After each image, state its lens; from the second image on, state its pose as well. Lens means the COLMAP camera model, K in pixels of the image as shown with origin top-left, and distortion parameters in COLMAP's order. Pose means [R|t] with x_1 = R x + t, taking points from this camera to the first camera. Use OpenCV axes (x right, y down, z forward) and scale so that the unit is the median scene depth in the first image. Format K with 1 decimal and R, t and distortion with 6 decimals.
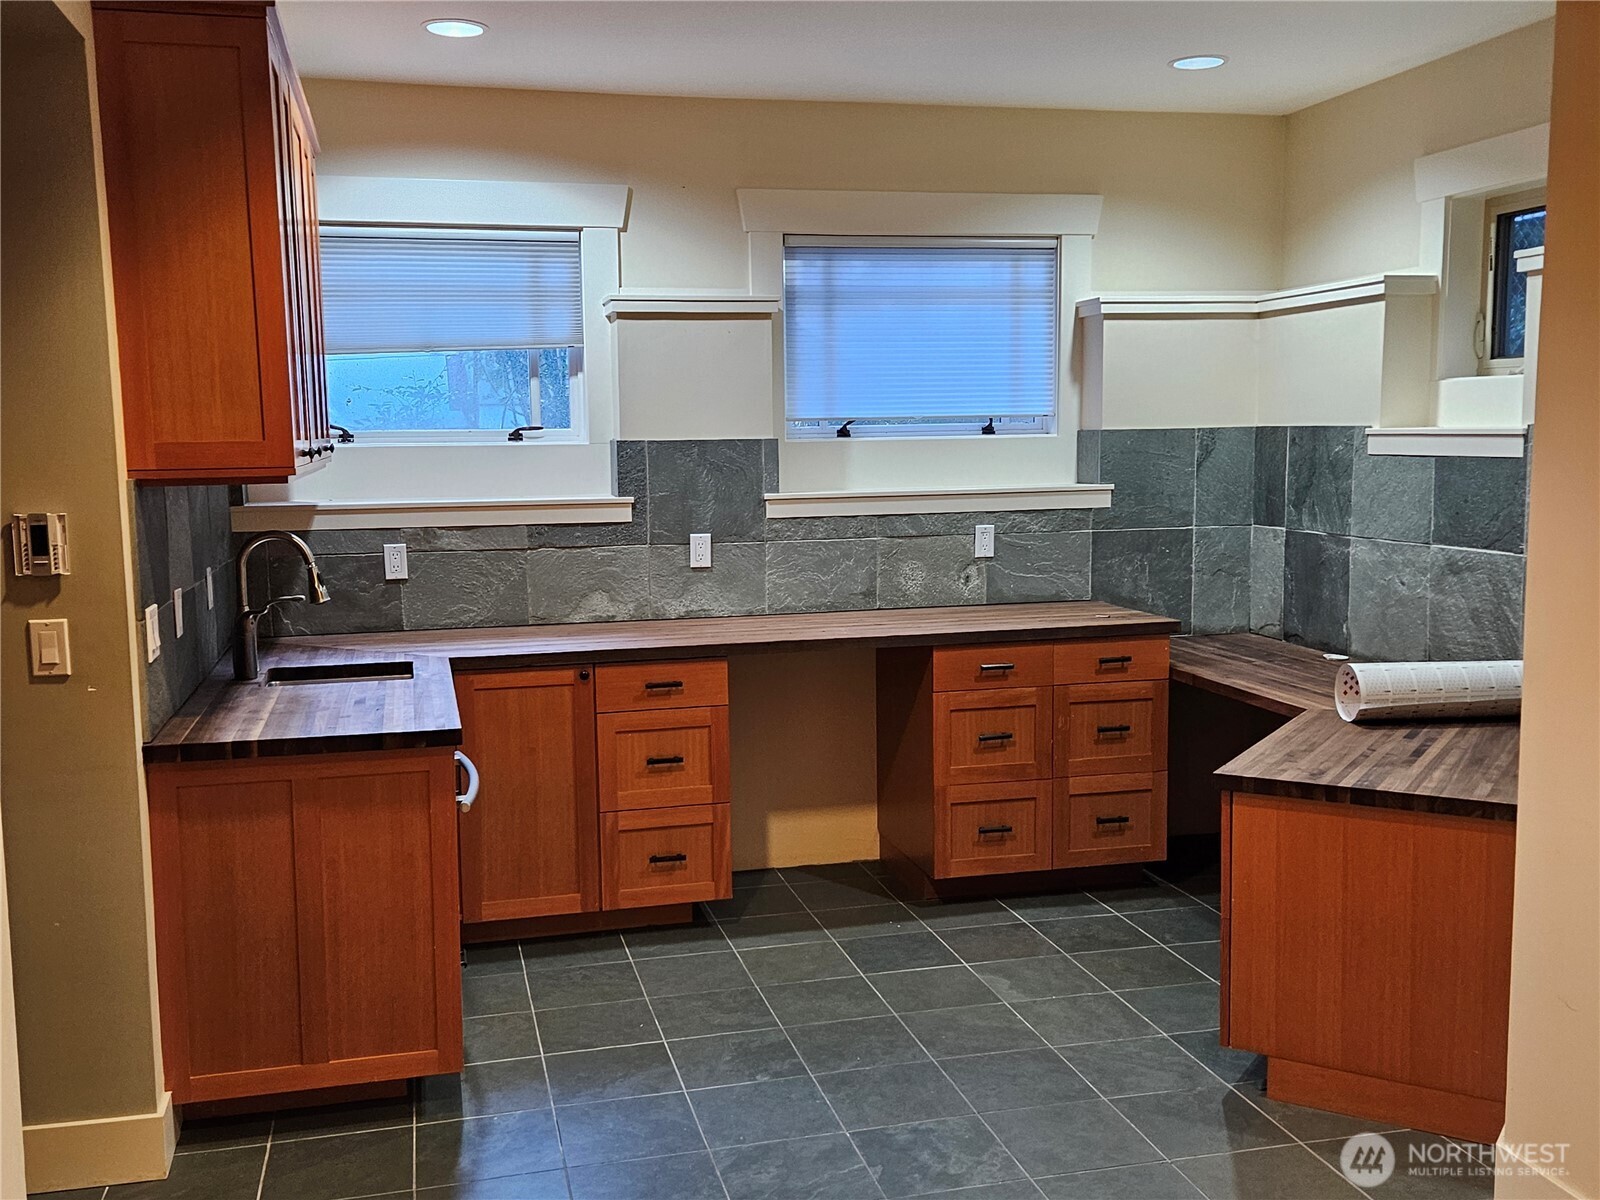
lens RADIAL K [[1515.1, 0, 800.0], [0, 1515.1, 600.0], [0, 0, 1]] dist [0.187022, -0.001884]
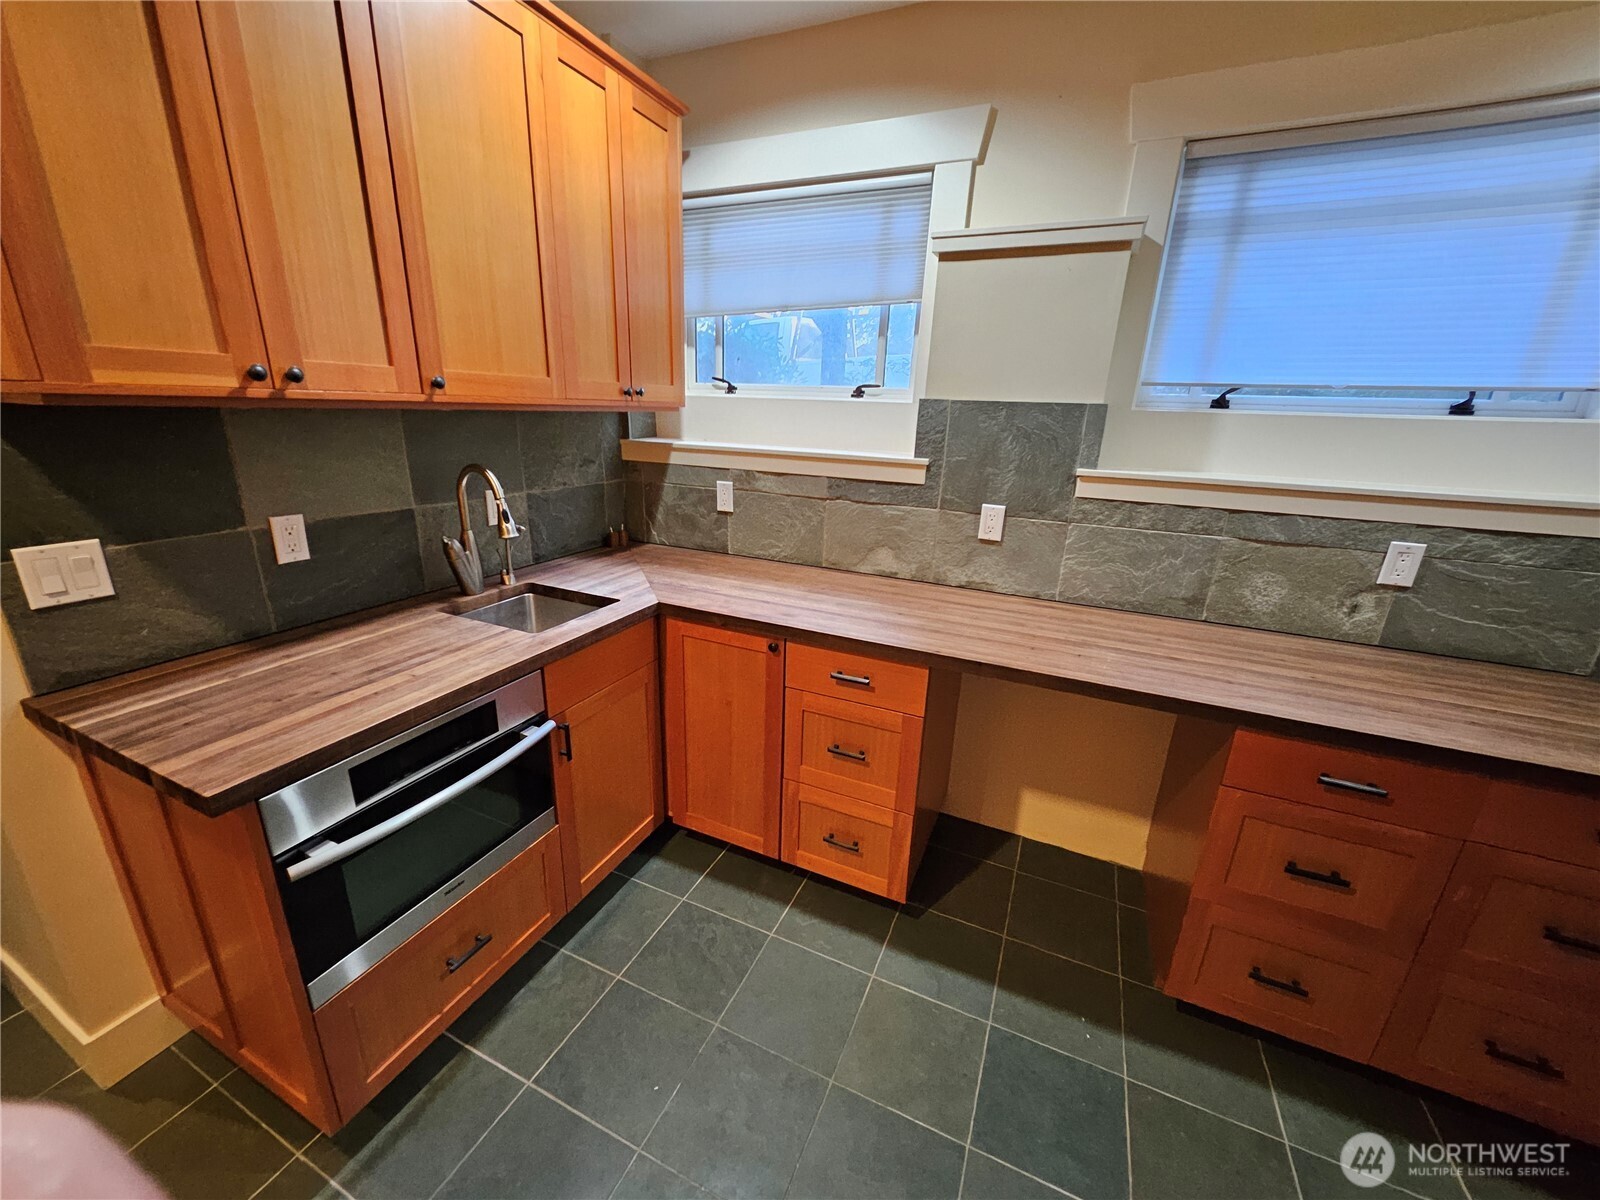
lens RADIAL K [[623.4, 0, 800.0], [0, 623.4, 600.0], [0, 0, 1]] dist [0.008742, 0.000060]
pose [[0.782411, 0.226748, -0.580016, 0.078303], [-0.115504, 0.968037, 0.222629, -0.058848], [0.611958, -0.107193, 0.783592, 0.615346]]
